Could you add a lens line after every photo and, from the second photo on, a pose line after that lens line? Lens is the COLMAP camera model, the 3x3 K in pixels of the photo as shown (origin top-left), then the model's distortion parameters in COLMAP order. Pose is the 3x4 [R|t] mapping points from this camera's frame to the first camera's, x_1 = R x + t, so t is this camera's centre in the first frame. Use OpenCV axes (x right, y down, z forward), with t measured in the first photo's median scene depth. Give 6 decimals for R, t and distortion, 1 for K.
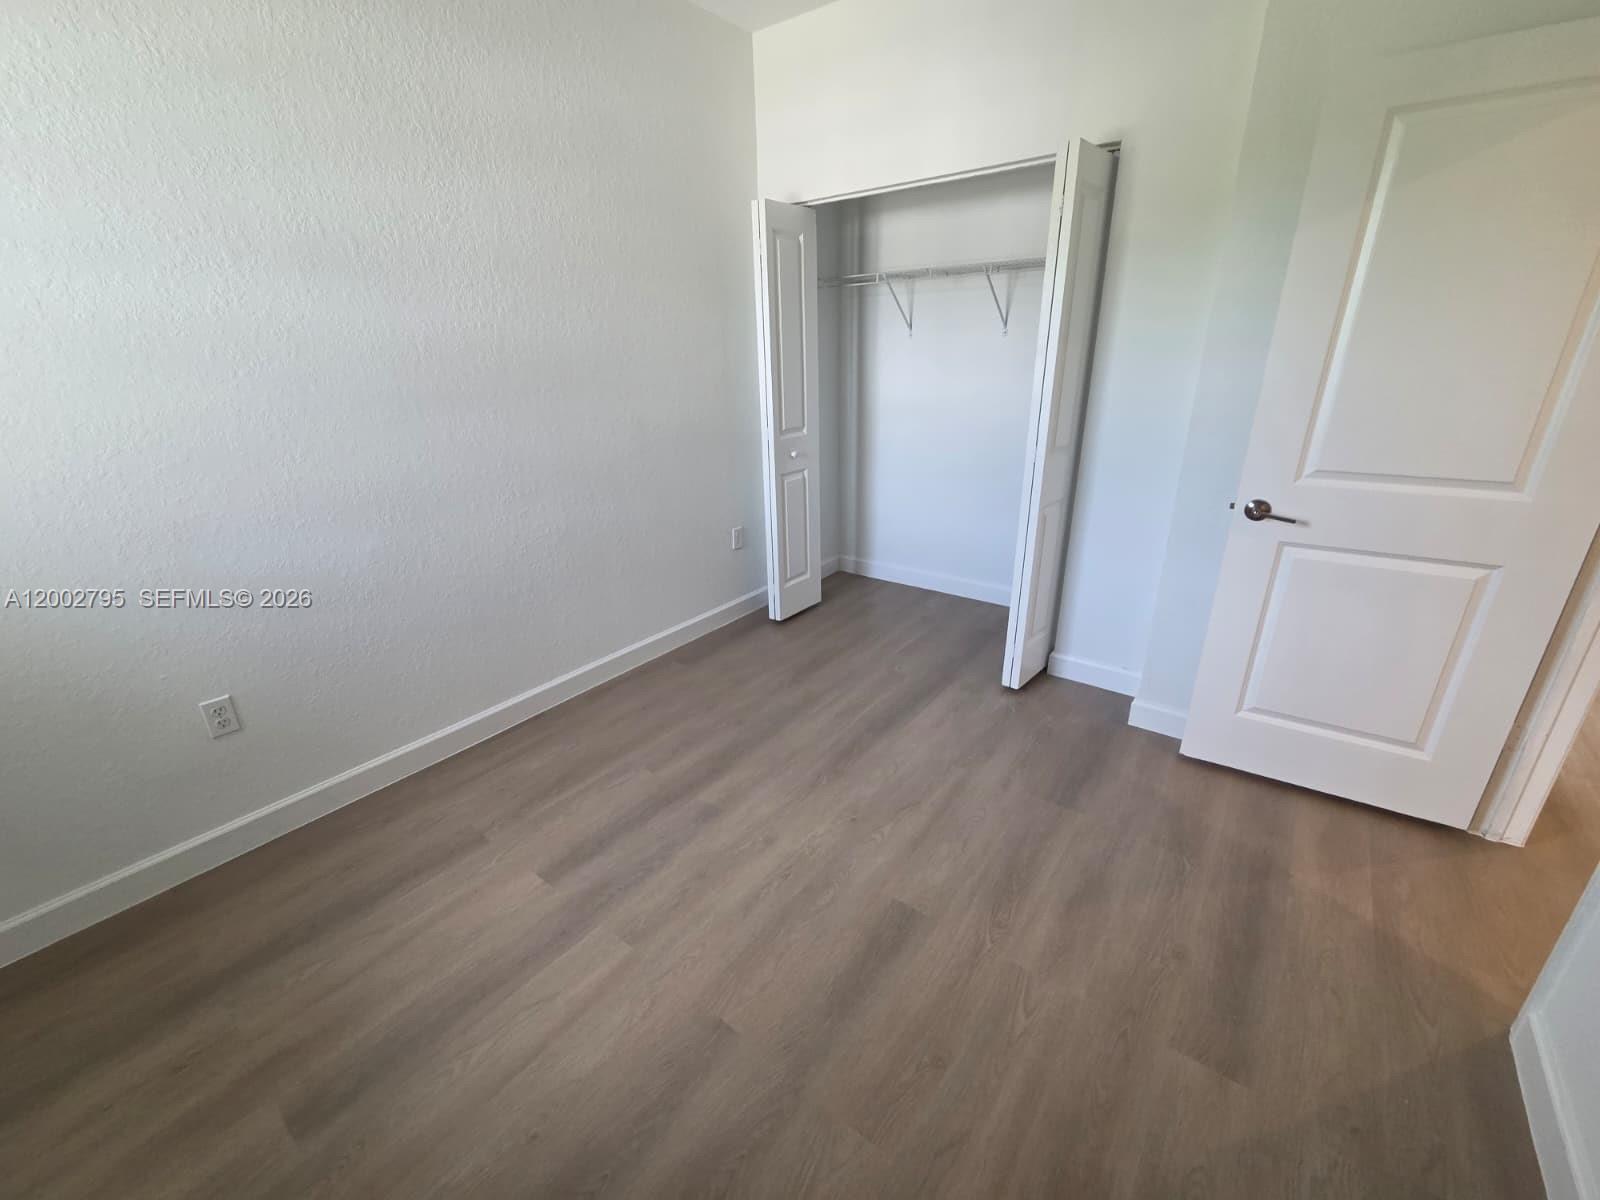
lens RADIAL K [[651.0, 0, 800.0], [0, 651.0, 600.0], [0, 0, 1]] dist [0.011886, 0.000010]
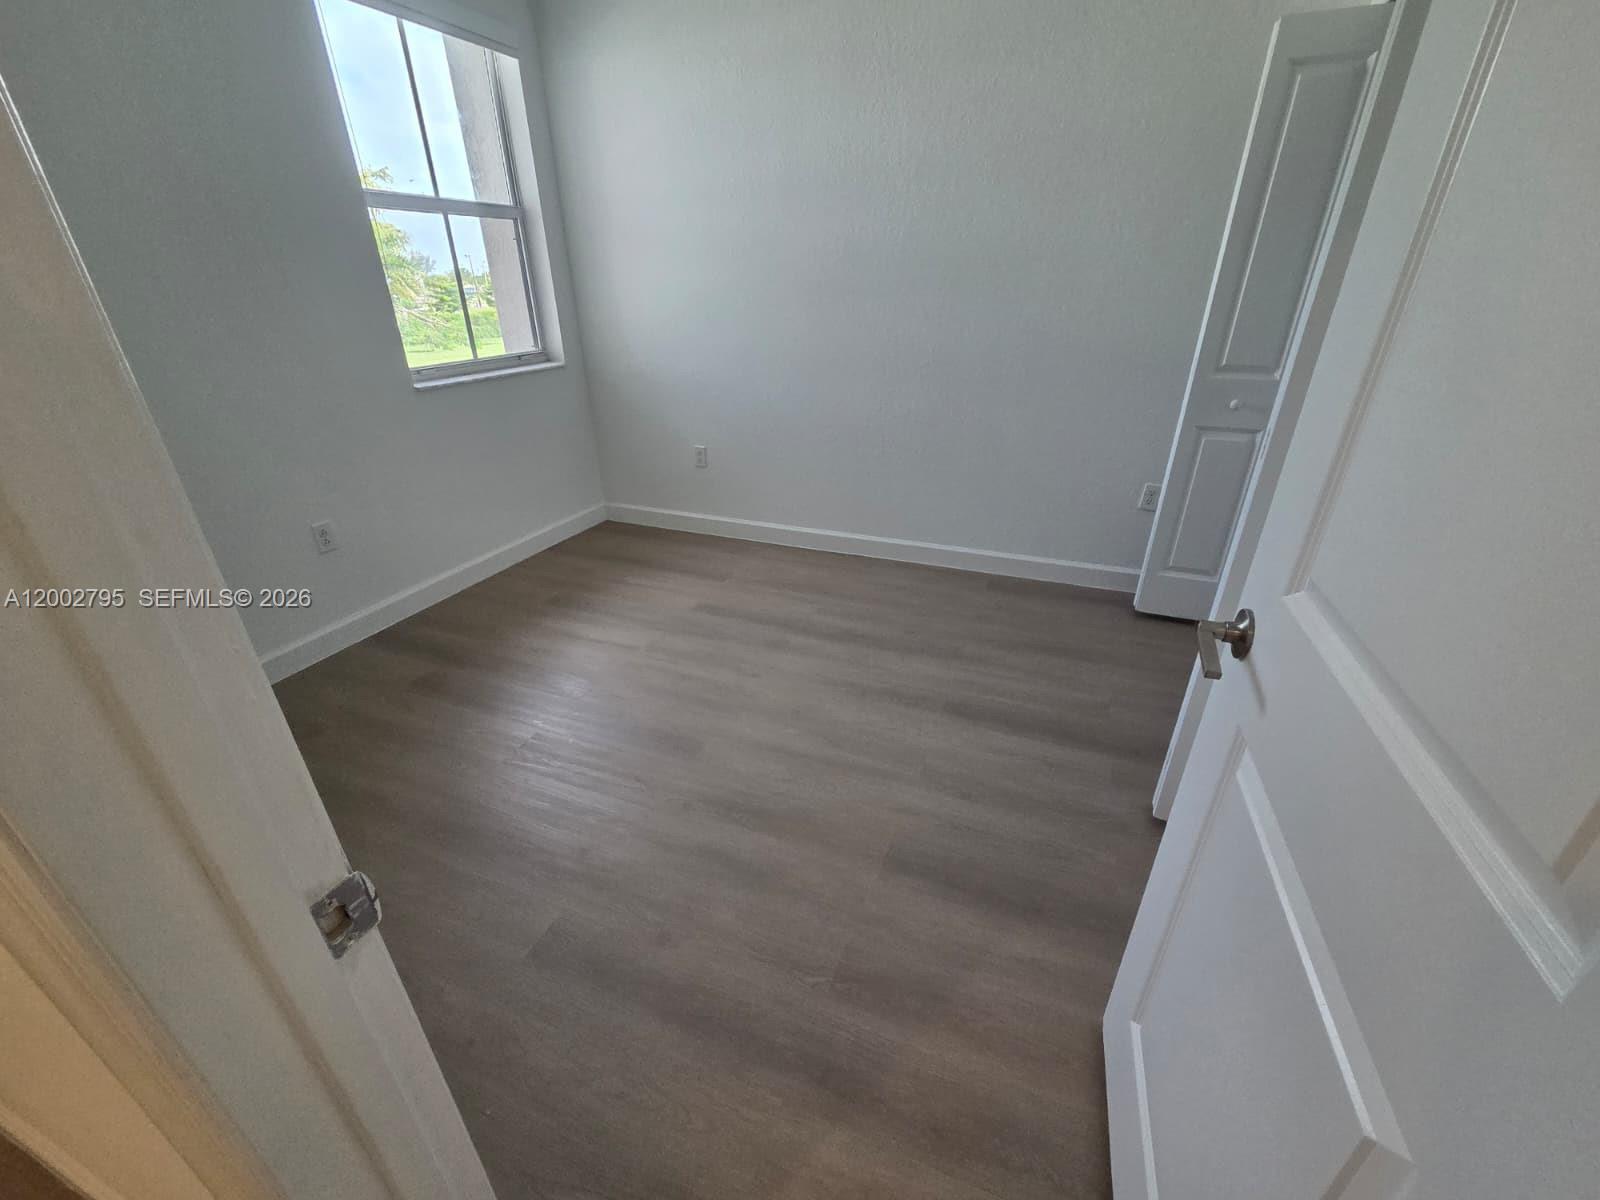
lens RADIAL K [[651.0, 0, 800.0], [0, 651.0, 600.0], [0, 0, 1]] dist [0.011886, 0.000010]
pose [[0.284983, 0.446668, -0.848099, 0.850998], [-0.348175, 0.872593, 0.342572, -0.178295], [0.893061, 0.197660, 0.404193, 0.504462]]
